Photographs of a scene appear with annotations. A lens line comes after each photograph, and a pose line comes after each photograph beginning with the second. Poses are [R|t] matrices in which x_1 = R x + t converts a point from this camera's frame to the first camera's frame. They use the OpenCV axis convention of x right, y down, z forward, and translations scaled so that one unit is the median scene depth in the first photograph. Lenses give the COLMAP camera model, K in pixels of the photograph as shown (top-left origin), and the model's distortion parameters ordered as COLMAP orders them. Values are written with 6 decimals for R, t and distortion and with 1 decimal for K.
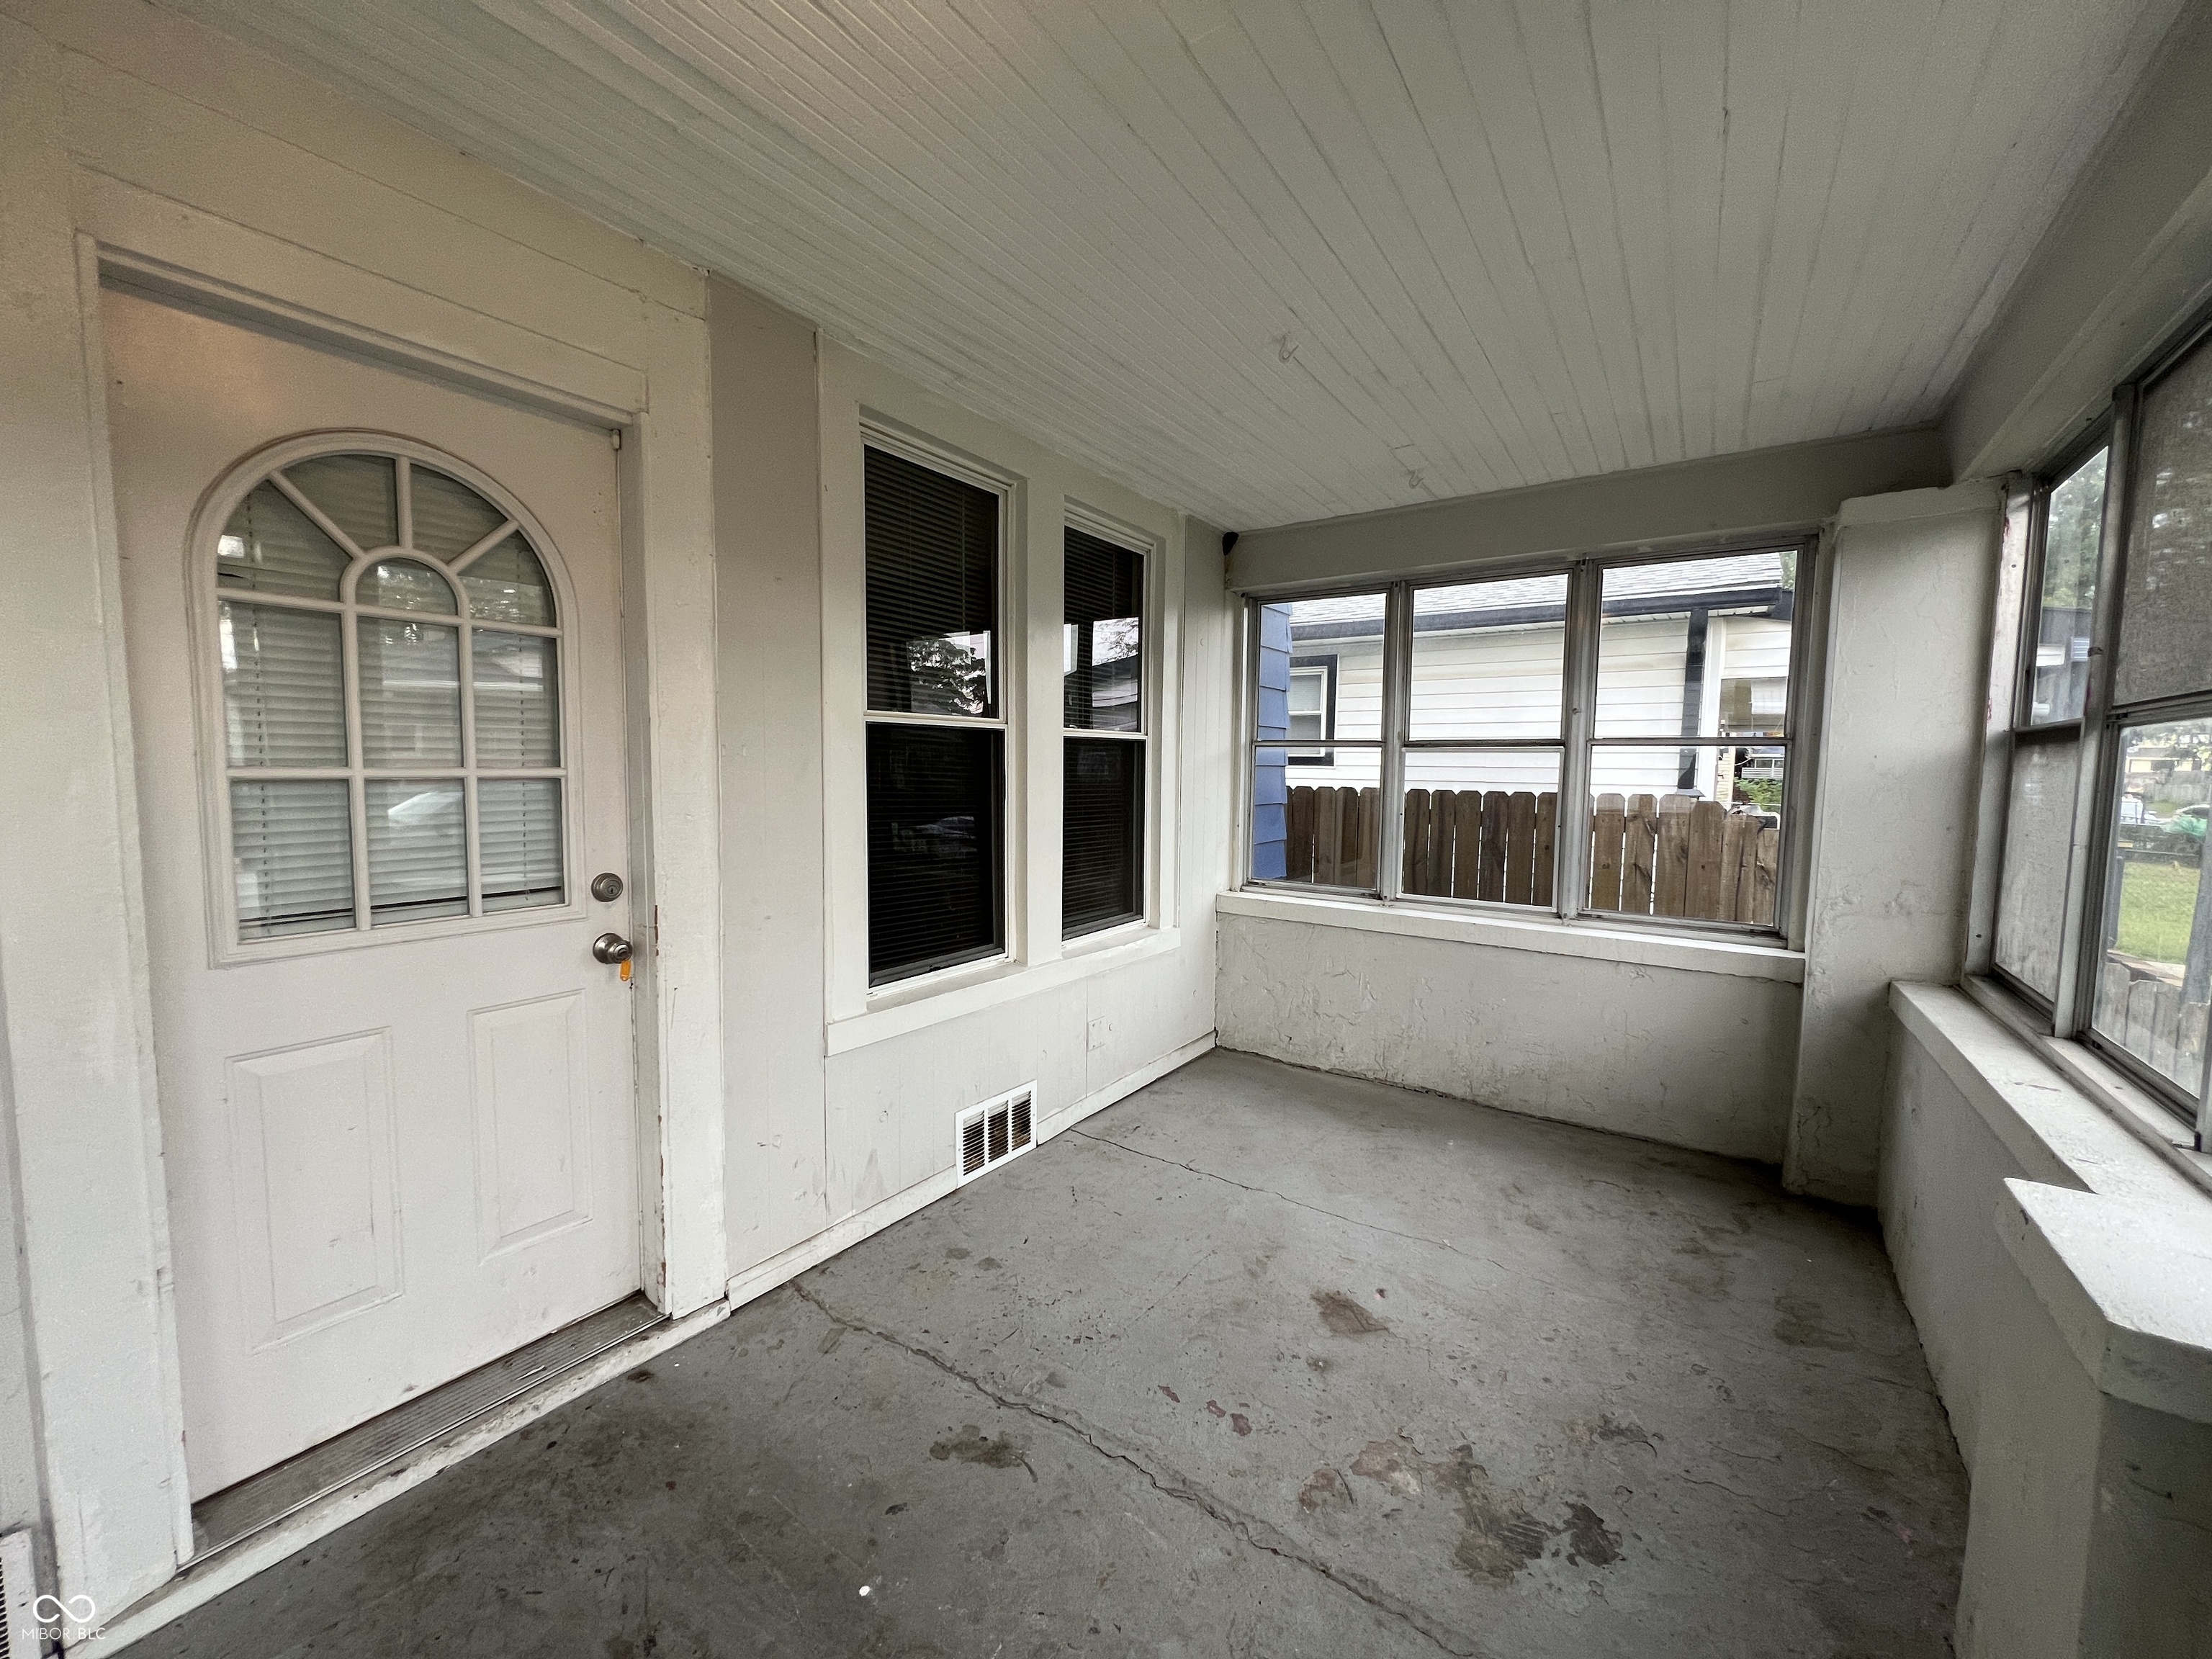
lens RADIAL K [[881.1, 0, 1106.0], [0, 881.1, 829.5], [0, 0, 1]] dist [-0.001961, 0.000003]
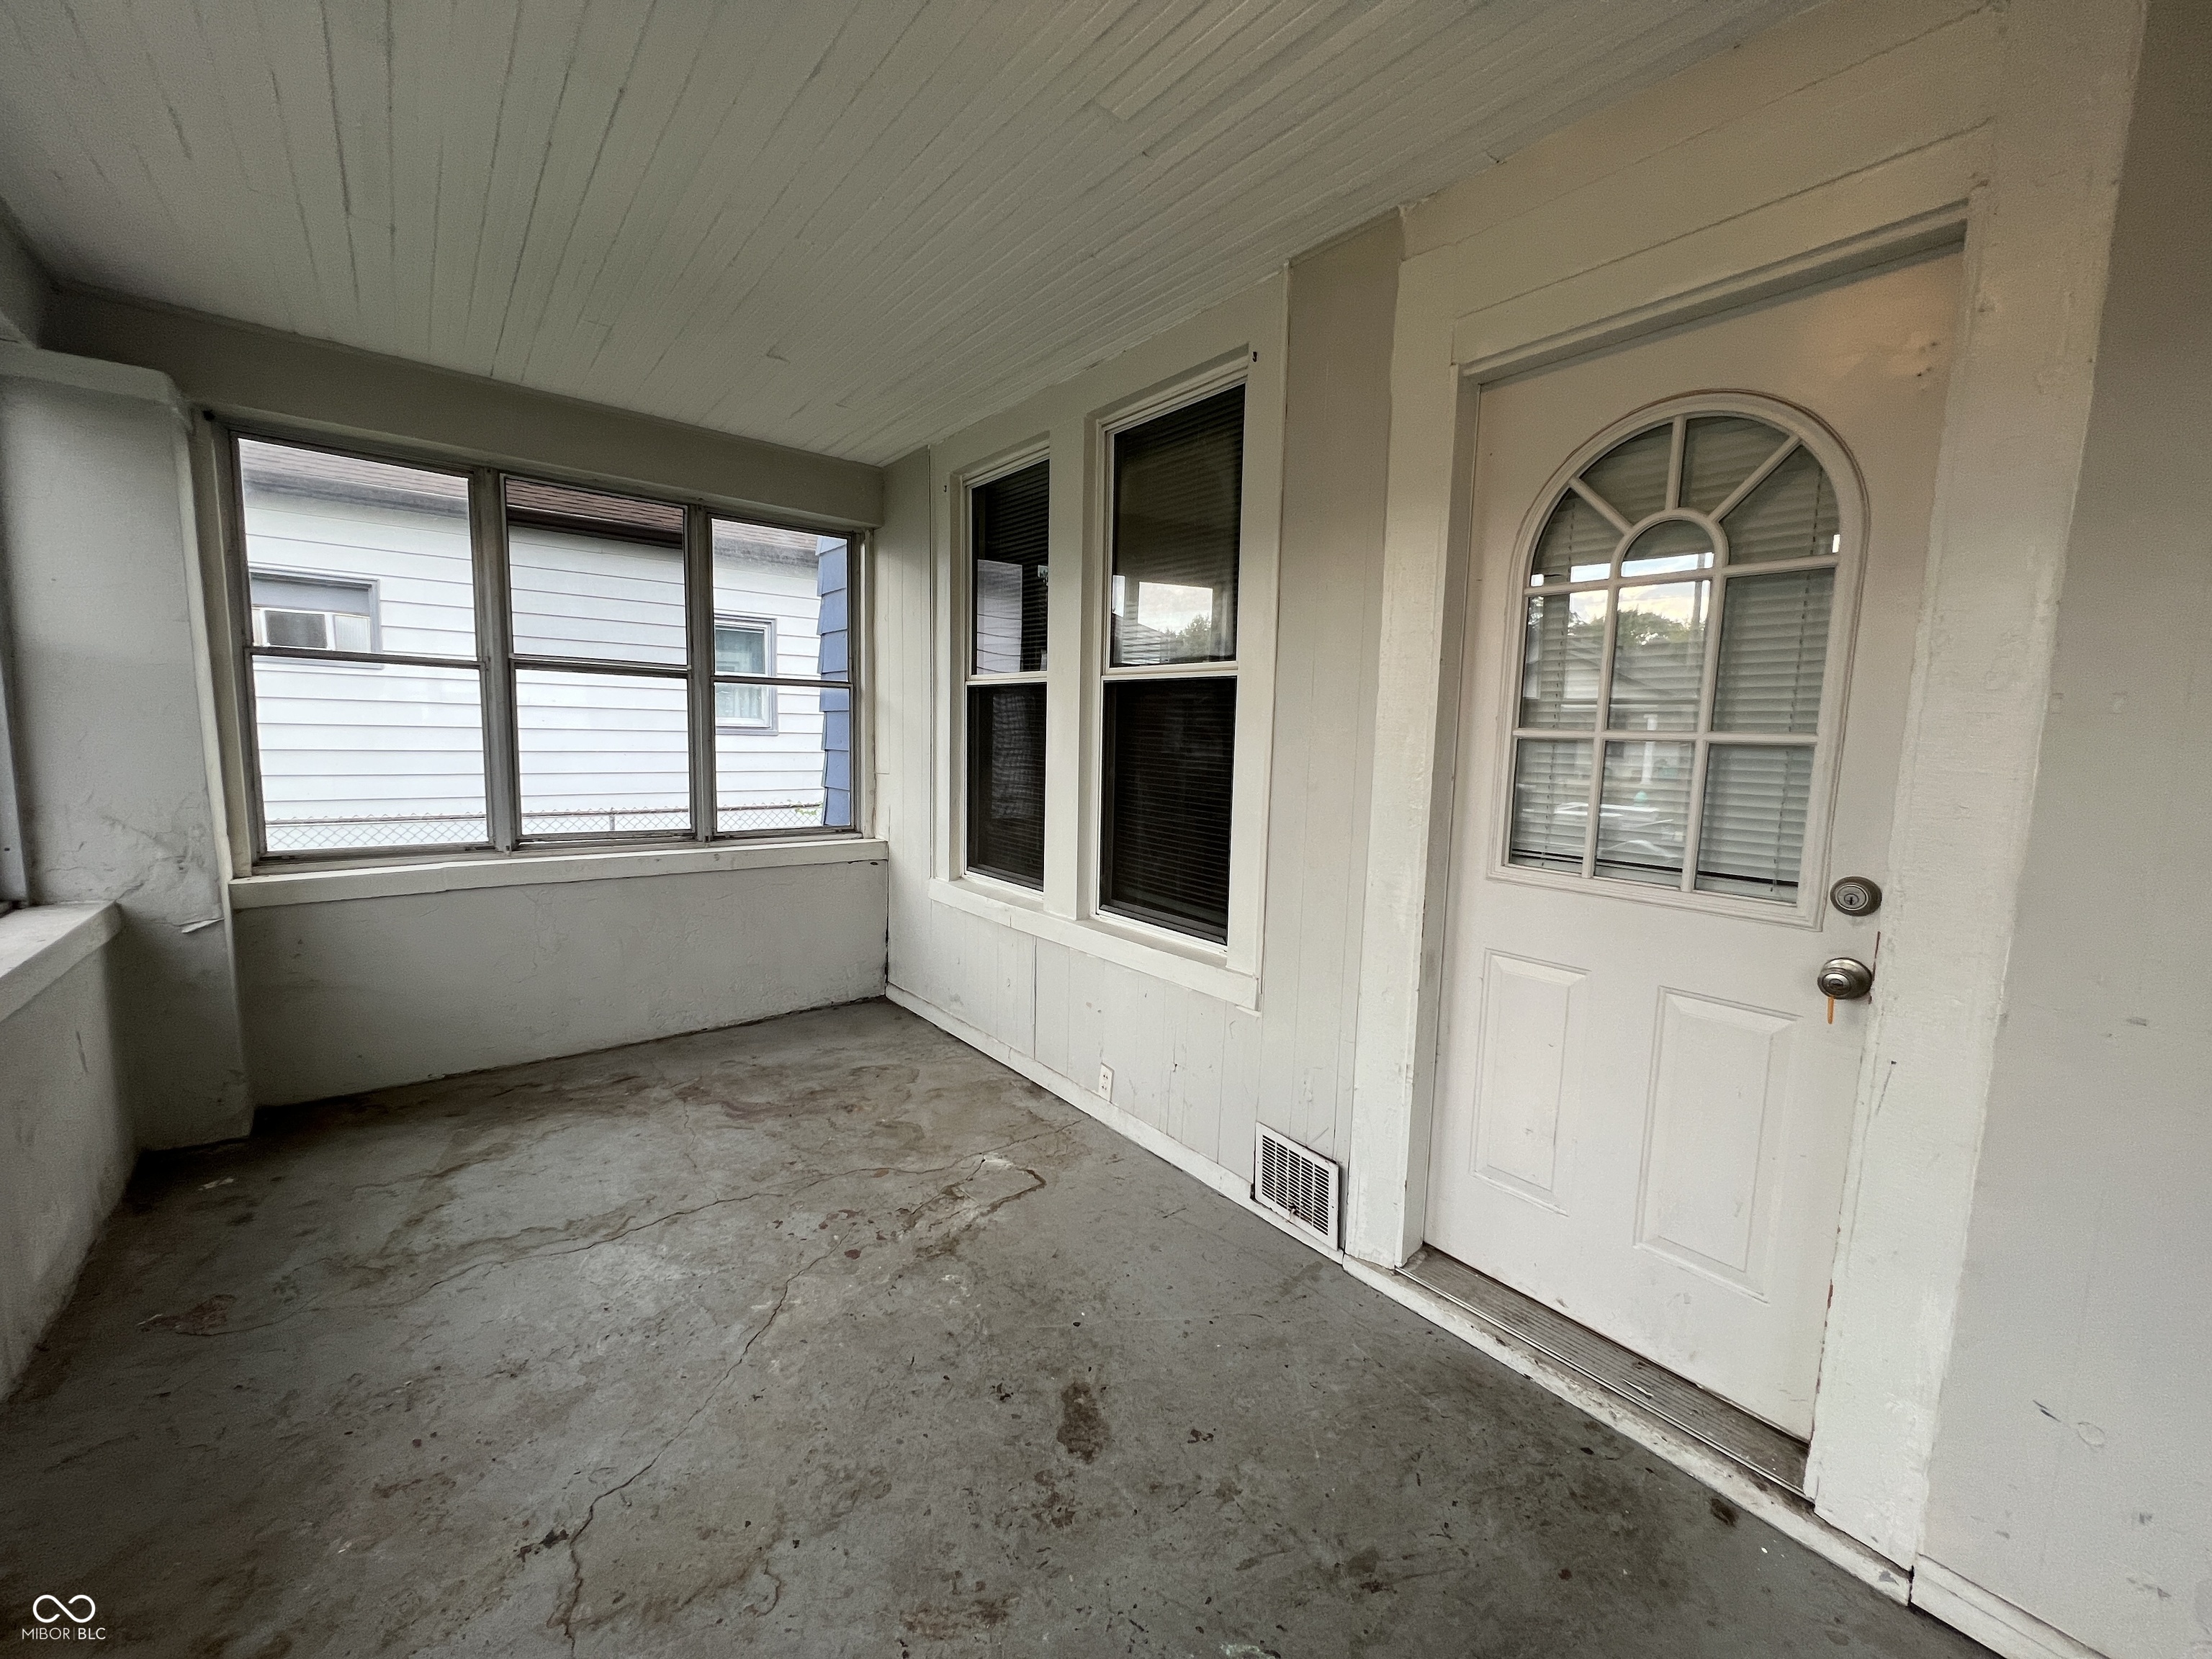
lens RADIAL K [[881.1, 0, 1106.0], [0, 881.1, 829.5], [0, 0, 1]] dist [-0.001961, 0.000003]
pose [[-0.290454, 0.085558, -0.953056, 0.349331], [-0.103497, 0.987343, 0.120178, -0.014657], [0.951275, 0.133545, -0.277923, 0.668067]]
